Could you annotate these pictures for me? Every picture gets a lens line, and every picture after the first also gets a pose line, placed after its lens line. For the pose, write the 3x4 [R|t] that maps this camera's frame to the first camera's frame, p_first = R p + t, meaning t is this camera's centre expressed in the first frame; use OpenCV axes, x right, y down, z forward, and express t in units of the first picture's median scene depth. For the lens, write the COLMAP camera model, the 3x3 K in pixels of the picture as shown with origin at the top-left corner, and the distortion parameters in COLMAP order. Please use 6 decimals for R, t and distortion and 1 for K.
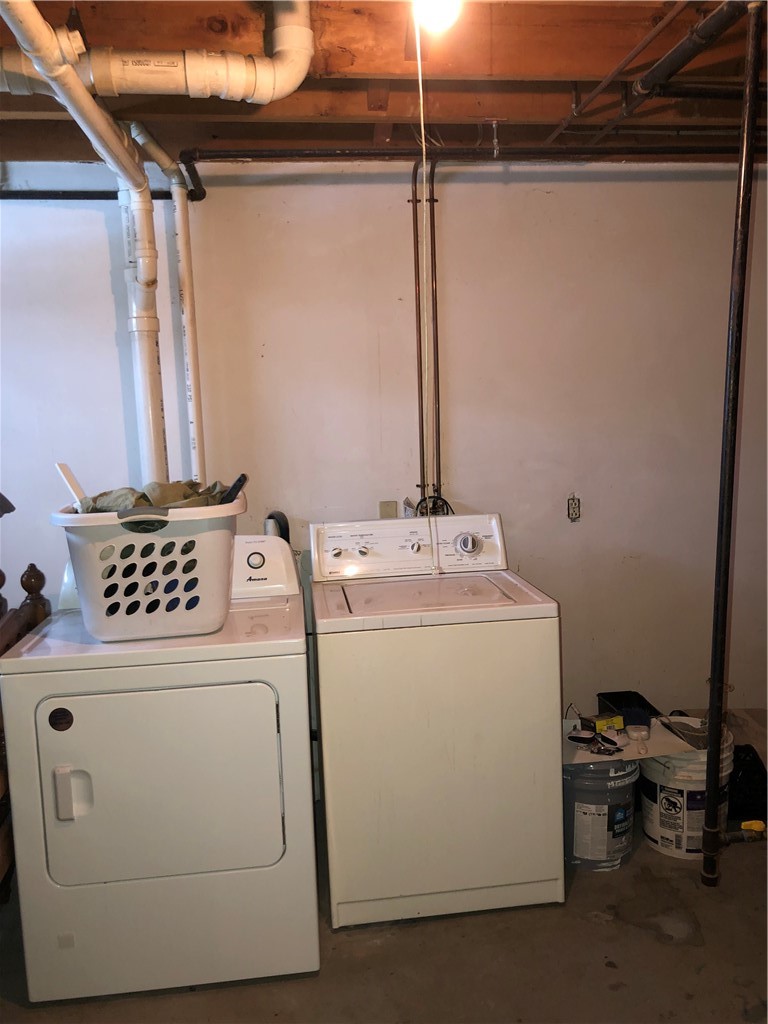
lens RADIAL K [[839.2, 0, 384.5], [0, 839.2, 513.6], [0, 0, 1]] dist [0.051264, -0.063856]
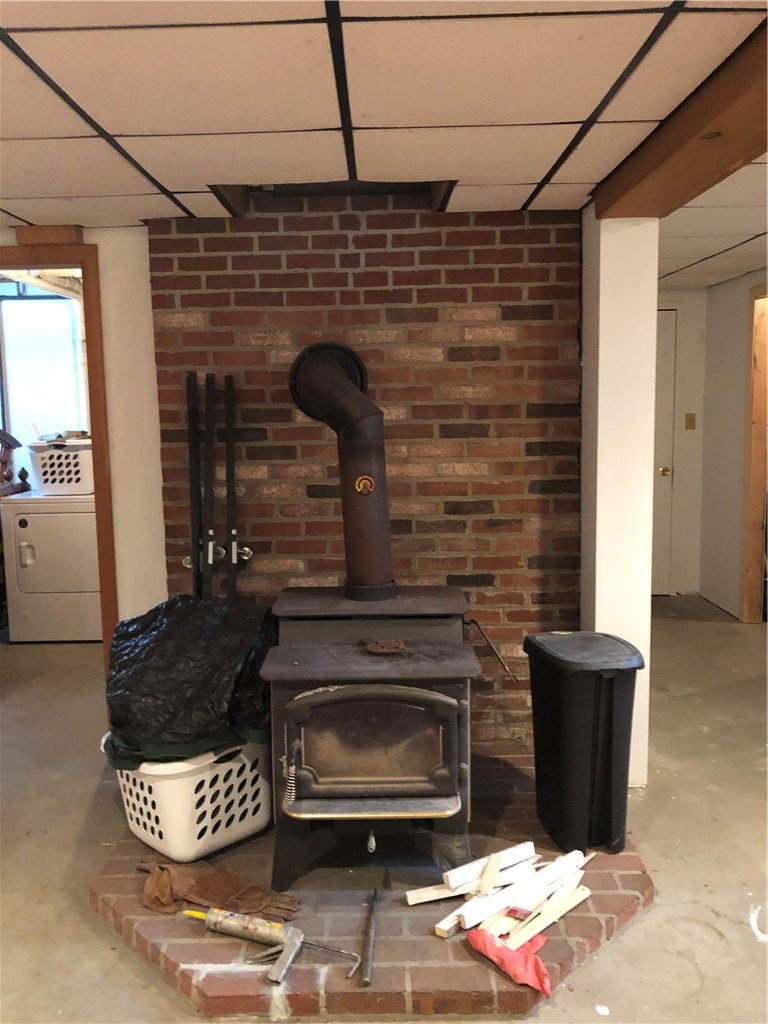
lens RADIAL K [[839.2, 0, 382.5], [0, 839.2, 511.8], [0, 0, 1]] dist [0.051264, -0.063856]
pose [[0.992516, 0.034561, -0.117123, 0.939708], [-0.034855, 0.999392, -0.000459, 0.170044], [0.117036, 0.004538, 0.993117, -1.320882]]
